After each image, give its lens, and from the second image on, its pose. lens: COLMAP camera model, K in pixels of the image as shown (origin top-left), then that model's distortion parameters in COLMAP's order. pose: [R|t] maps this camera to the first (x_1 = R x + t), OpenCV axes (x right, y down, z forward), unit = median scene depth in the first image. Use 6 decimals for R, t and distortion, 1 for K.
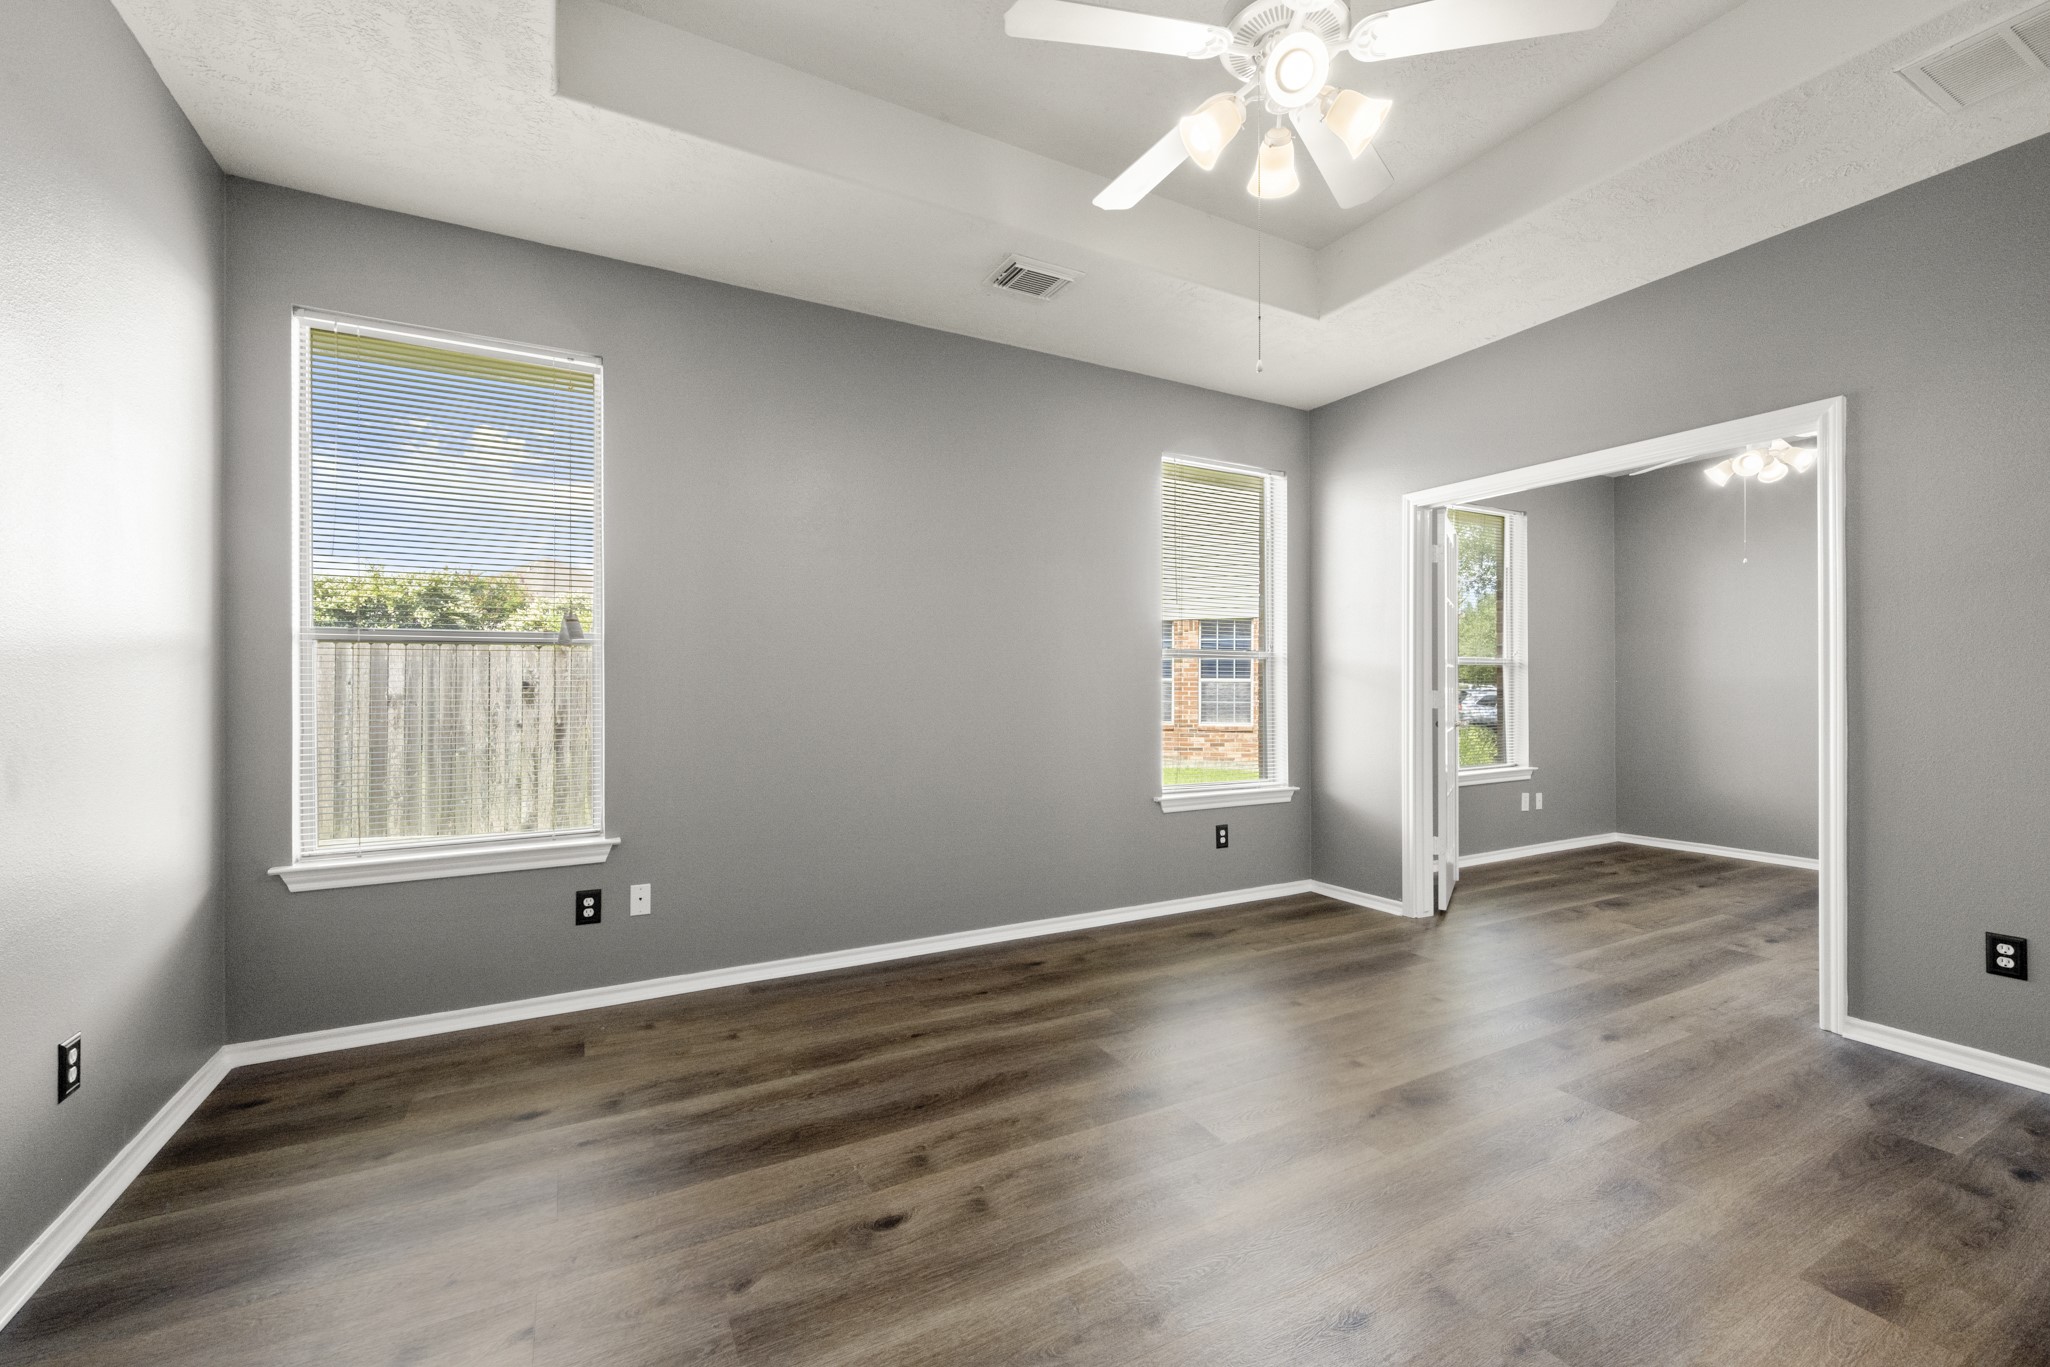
lens RADIAL K [[846.1, 0, 1025.0], [0, 846.1, 683.5], [0, 0, 1]] dist [0.003000, 0.000126]
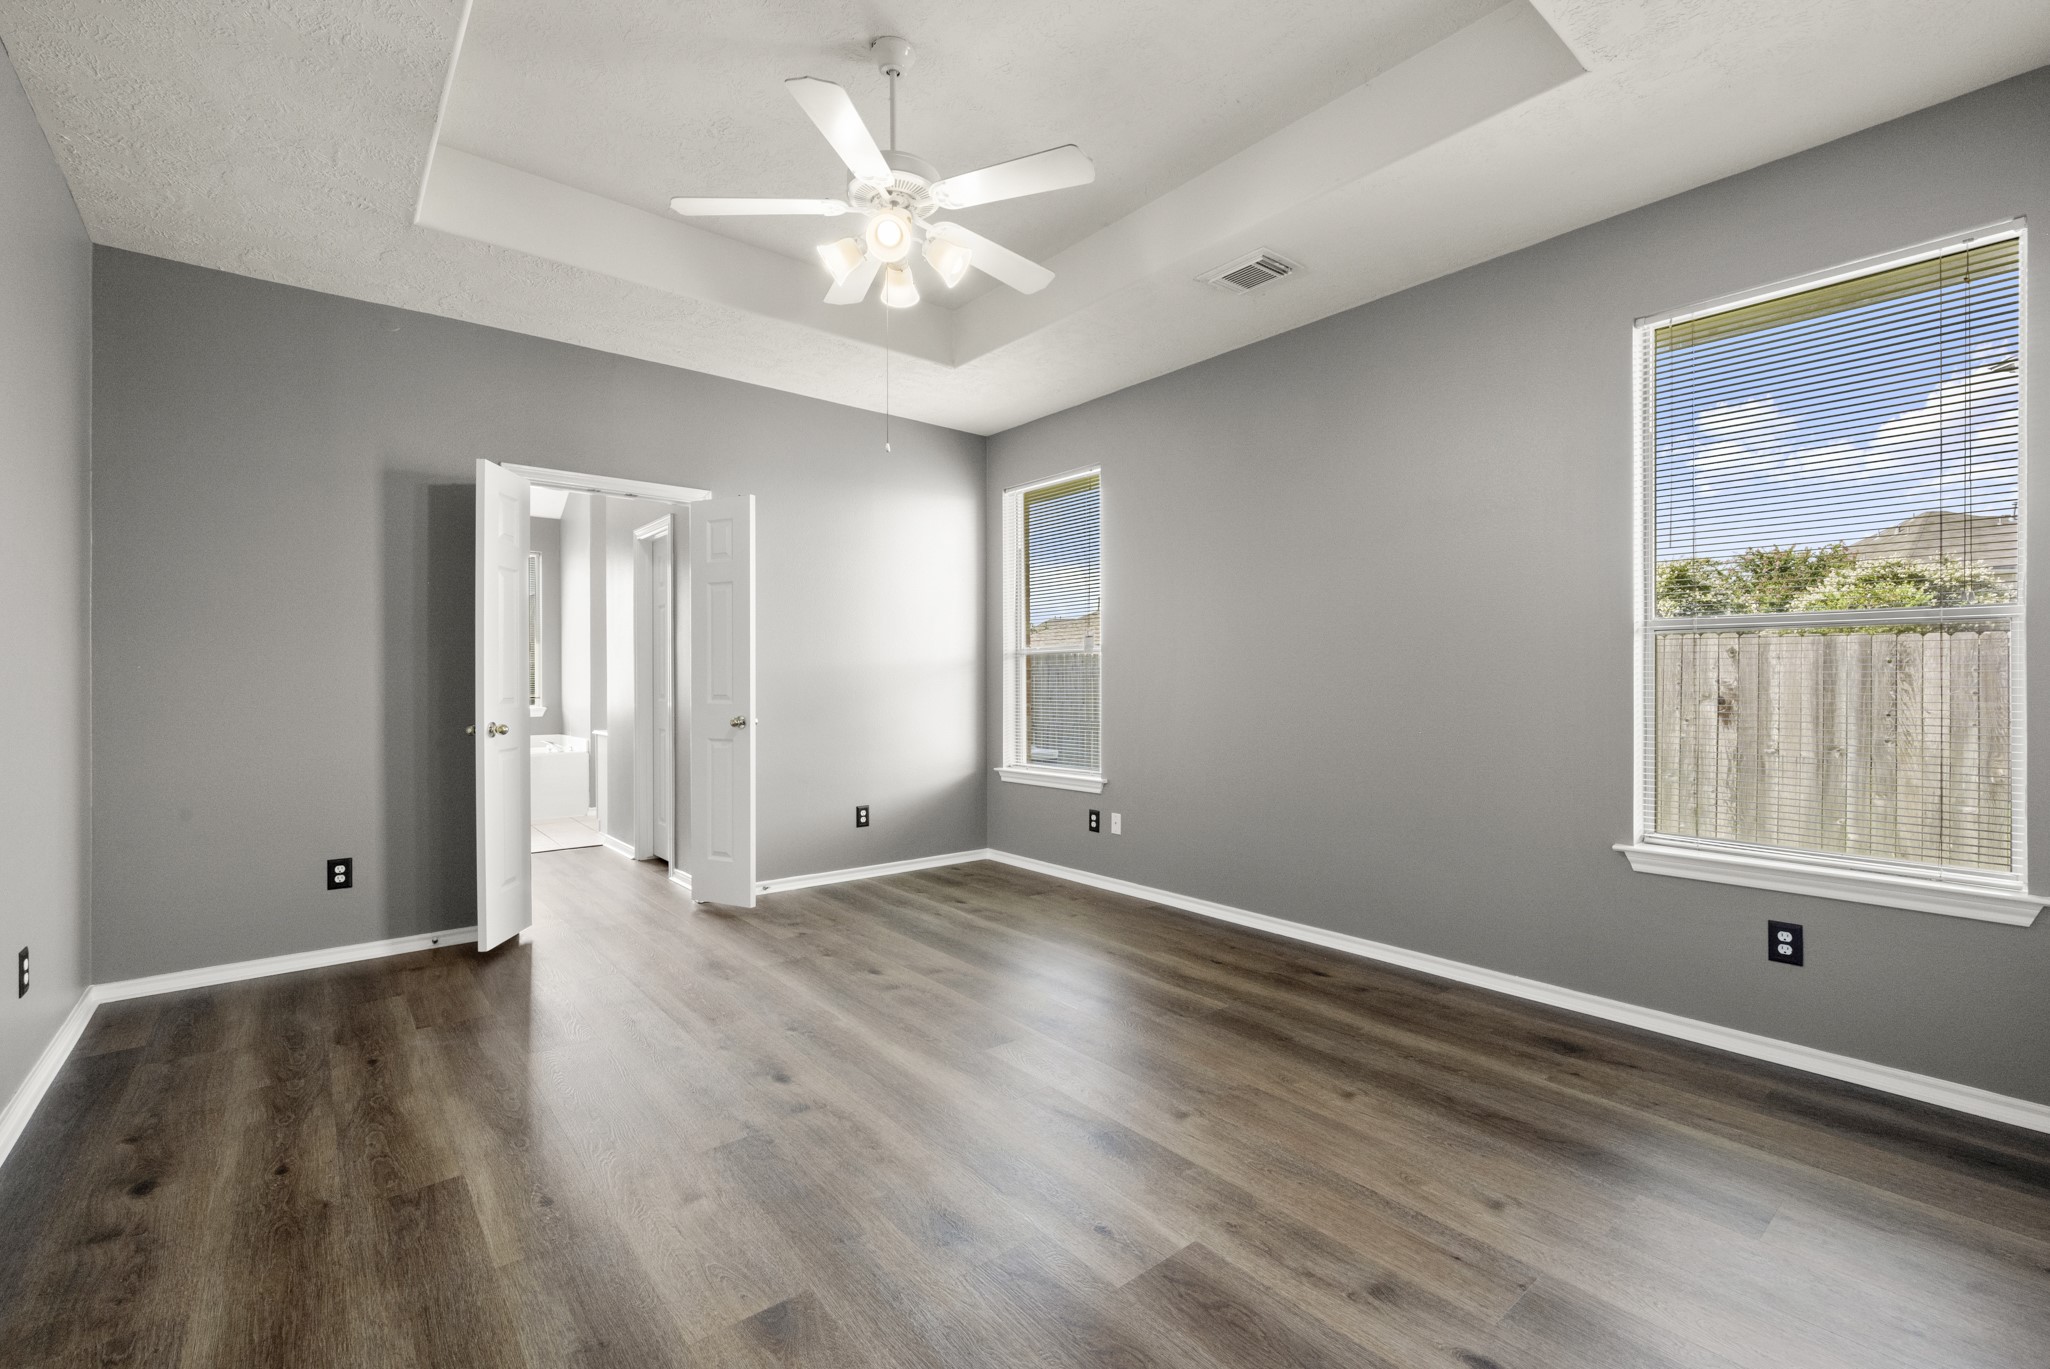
lens RADIAL K [[879.9, 0, 1025.0], [0, 879.9, 684.5], [0, 0, 1]] dist [-0.003594, -0.000509]
pose [[0.190533, 0.006812, -0.981657, 0.968120], [0.004588, 0.999959, 0.007829, 0.000255], [0.981670, -0.005996, 0.190494, 0.526581]]
